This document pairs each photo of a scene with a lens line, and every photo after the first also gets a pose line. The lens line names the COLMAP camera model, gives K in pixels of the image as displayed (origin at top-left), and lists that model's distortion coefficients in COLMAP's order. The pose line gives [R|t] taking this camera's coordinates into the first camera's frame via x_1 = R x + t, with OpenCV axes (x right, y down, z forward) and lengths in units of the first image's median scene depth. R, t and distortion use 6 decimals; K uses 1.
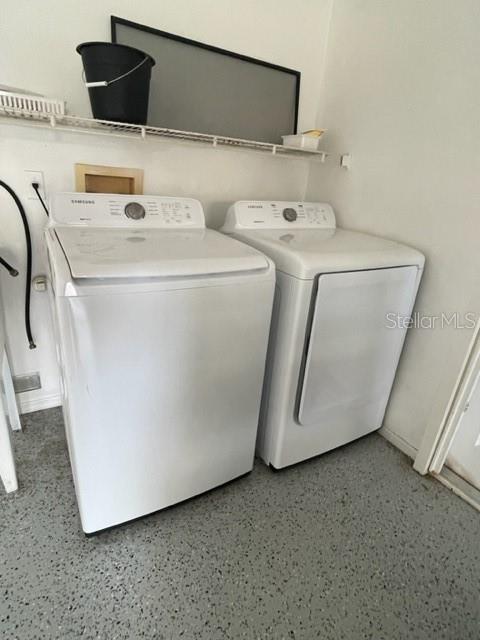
lens RADIAL K [[336.7, 0, 240.0], [0, 336.7, 320.0], [0, 0, 1]] dist [-0.013753, -0.000446]
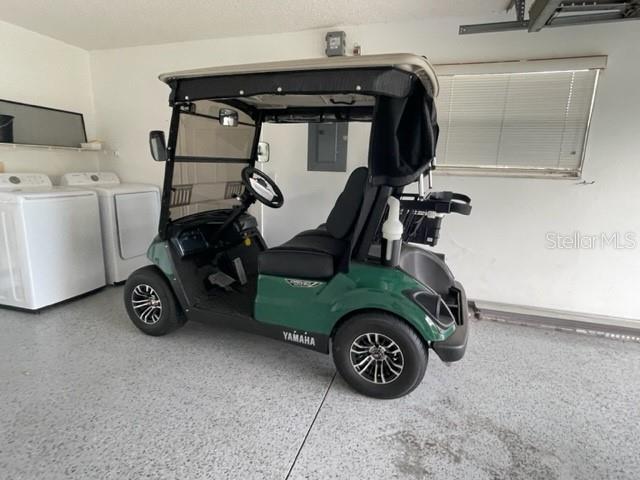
lens RADIAL K [[336.7, 0, 320.0], [0, 336.7, 240.0], [0, 0, 1]] dist [-0.013753, -0.000446]
pose [[0.709733, -0.193345, 0.677419, -0.376326], [0.288313, 0.957100, -0.028896, 0.579809], [-0.642771, 0.215817, 0.735029, -1.510561]]
